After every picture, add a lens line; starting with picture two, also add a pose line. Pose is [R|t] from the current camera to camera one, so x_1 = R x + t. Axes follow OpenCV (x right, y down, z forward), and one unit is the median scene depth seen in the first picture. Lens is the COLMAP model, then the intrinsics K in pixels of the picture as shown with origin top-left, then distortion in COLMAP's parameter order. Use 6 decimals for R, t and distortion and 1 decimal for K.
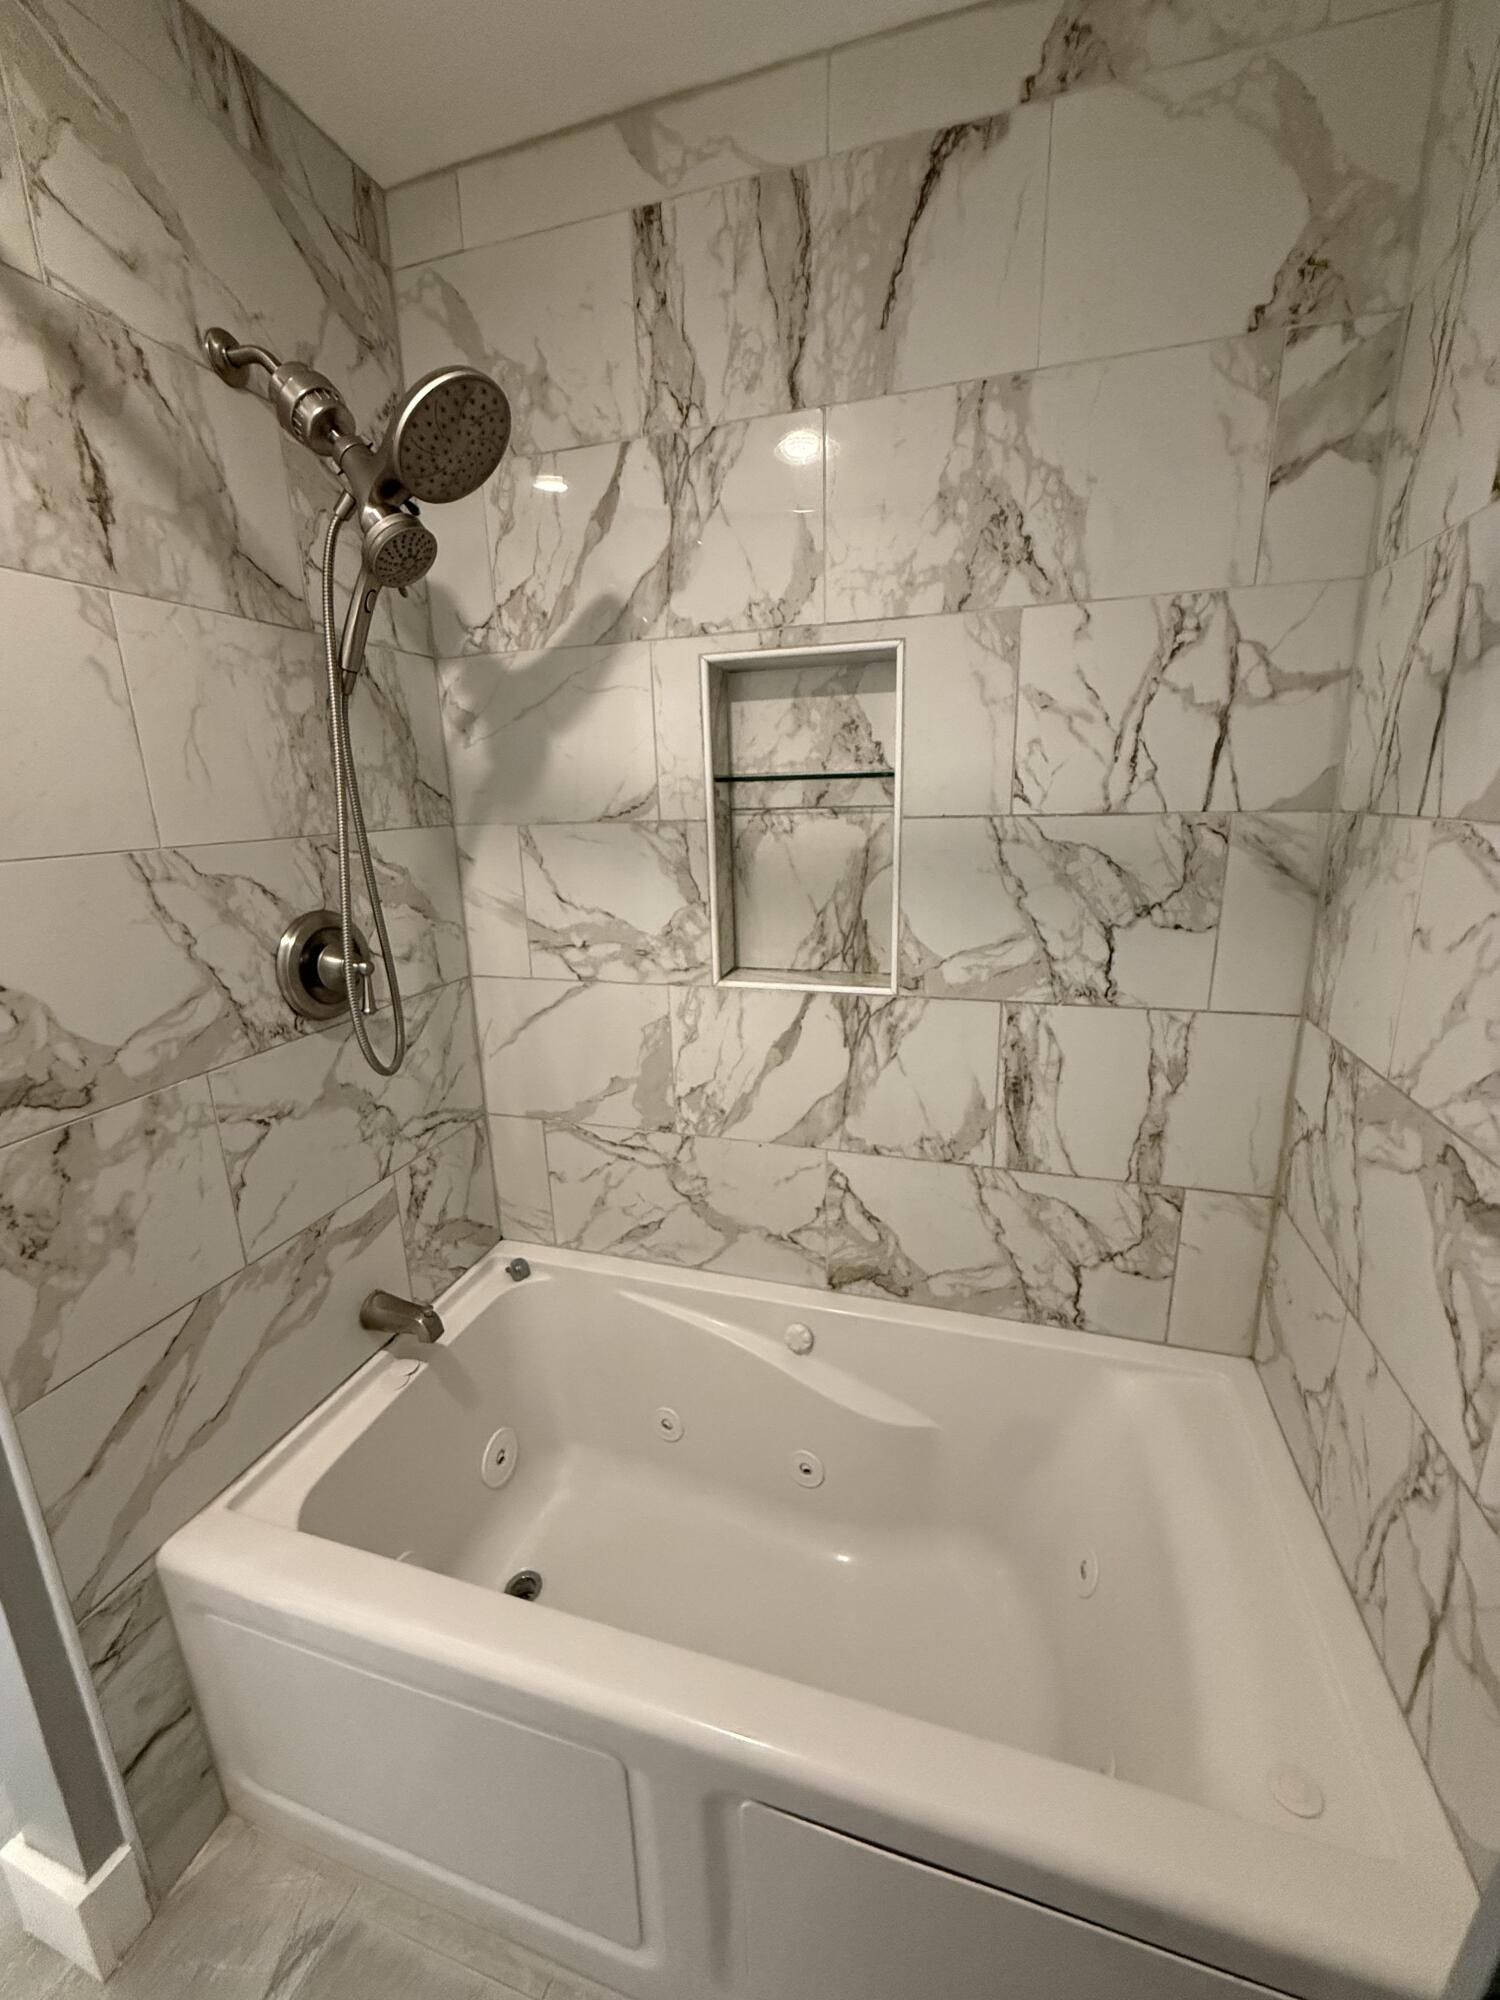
lens RADIAL K [[796.5, 0, 748.1], [0, 796.5, 991.1], [0, 0, 1]] dist [-0.001992, 0.000158]
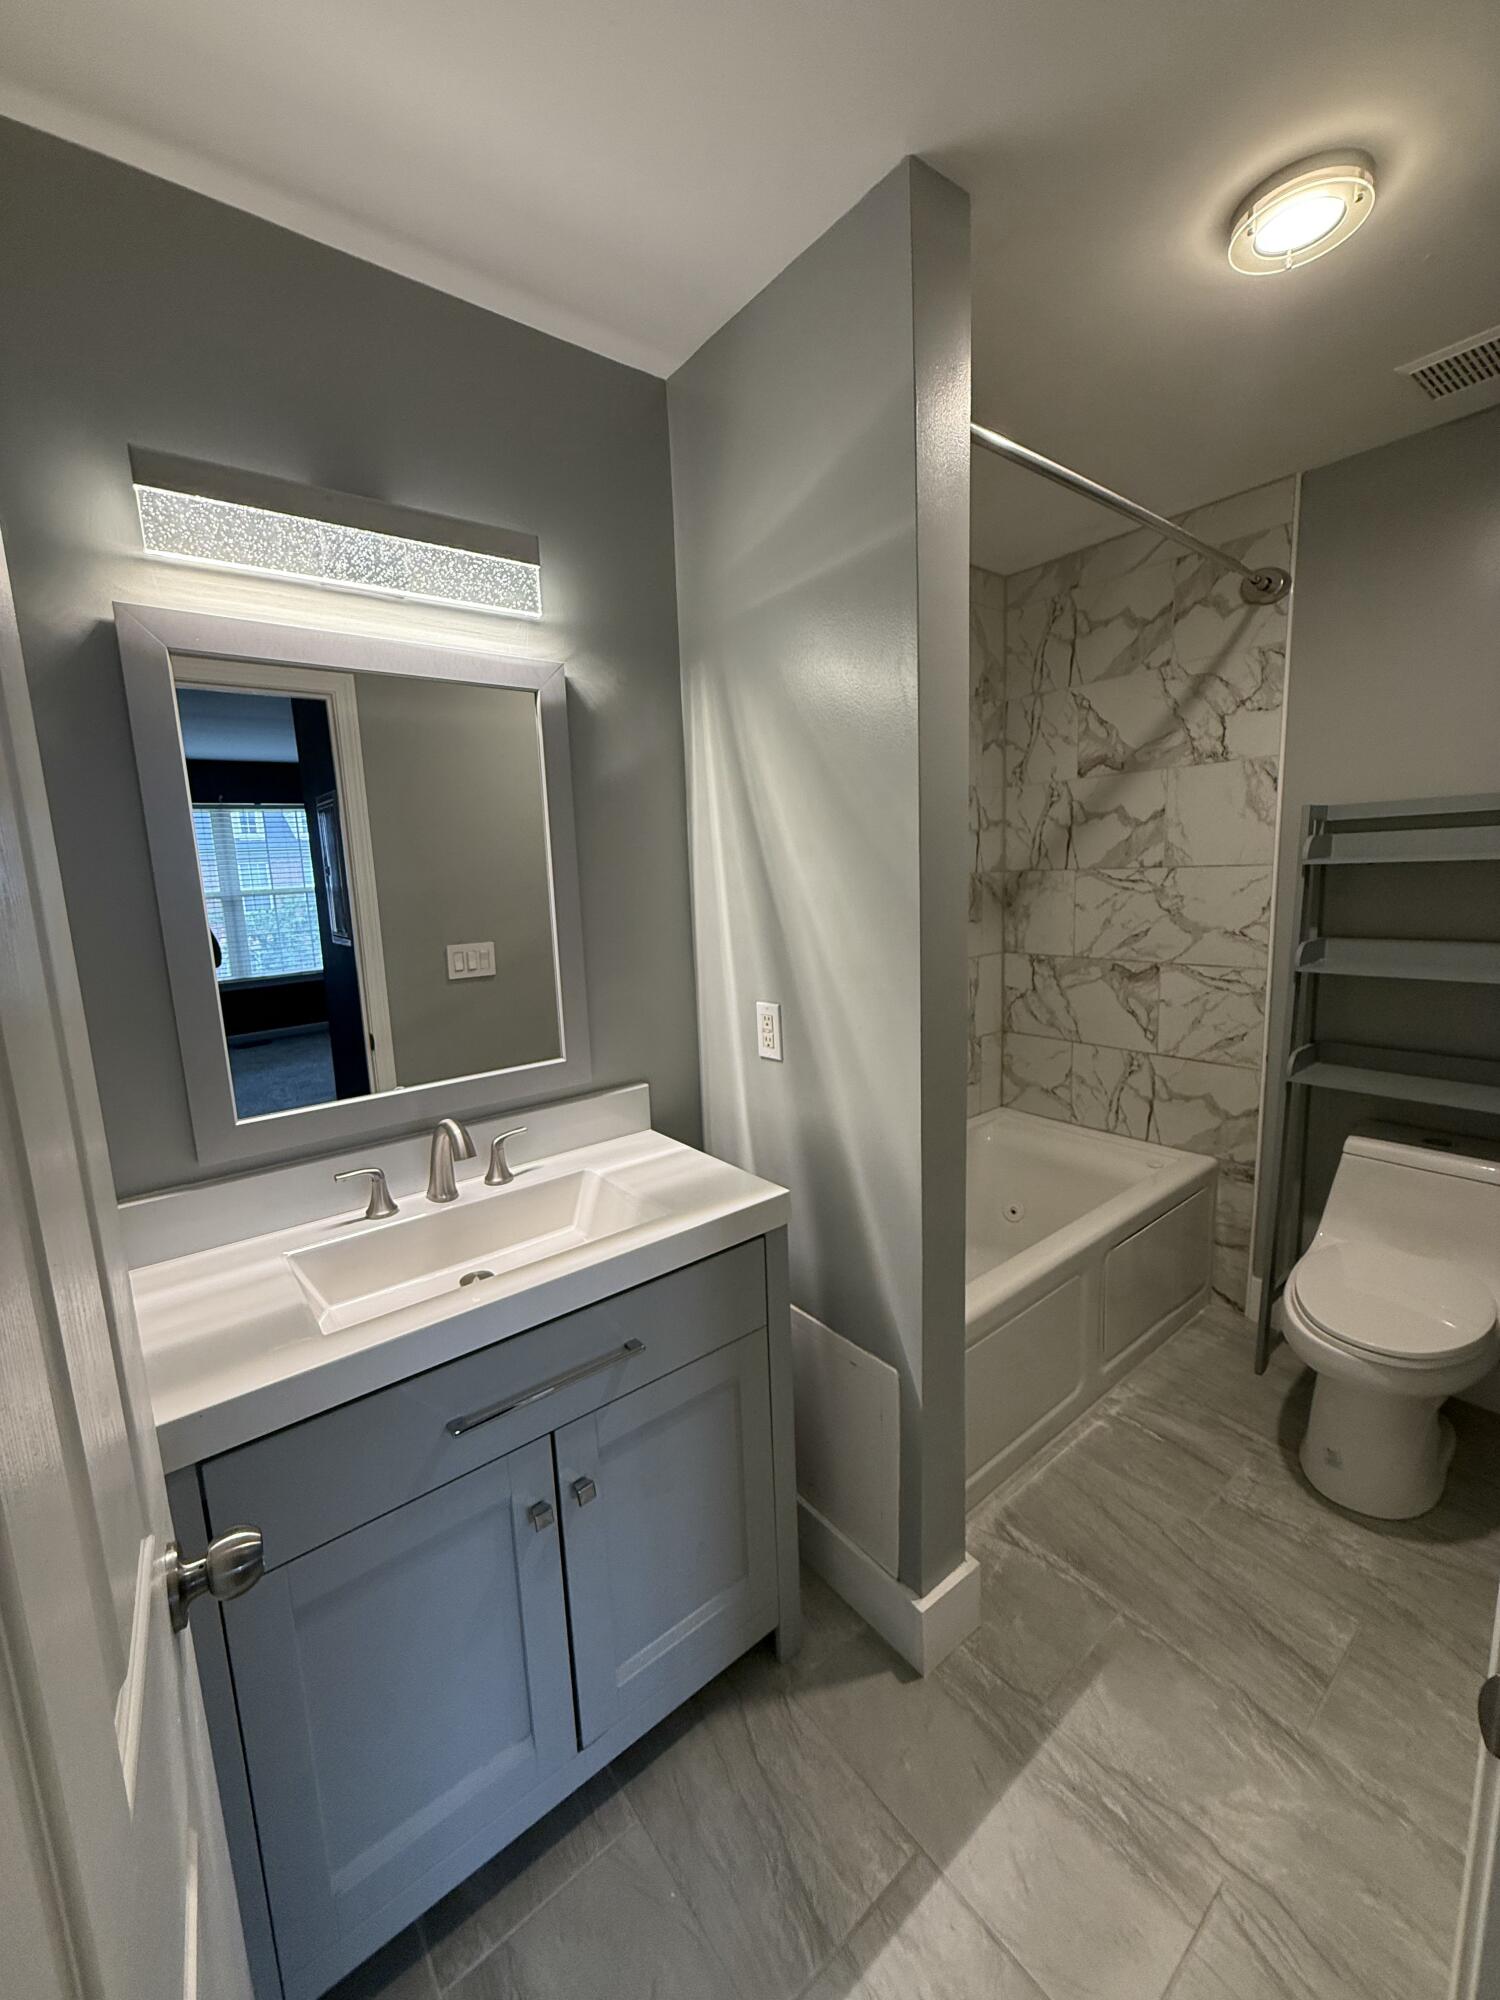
lens RADIAL K [[796.5, 0, 749.1], [0, 796.5, 992.2], [0, 0, 1]] dist [-0.001992, 0.000158]
pose [[0.561878, -0.128800, 0.817131, -1.963701], [0.227316, 0.973817, -0.002811, -0.021849], [-0.795374, 0.187326, 0.576445, 0.231006]]
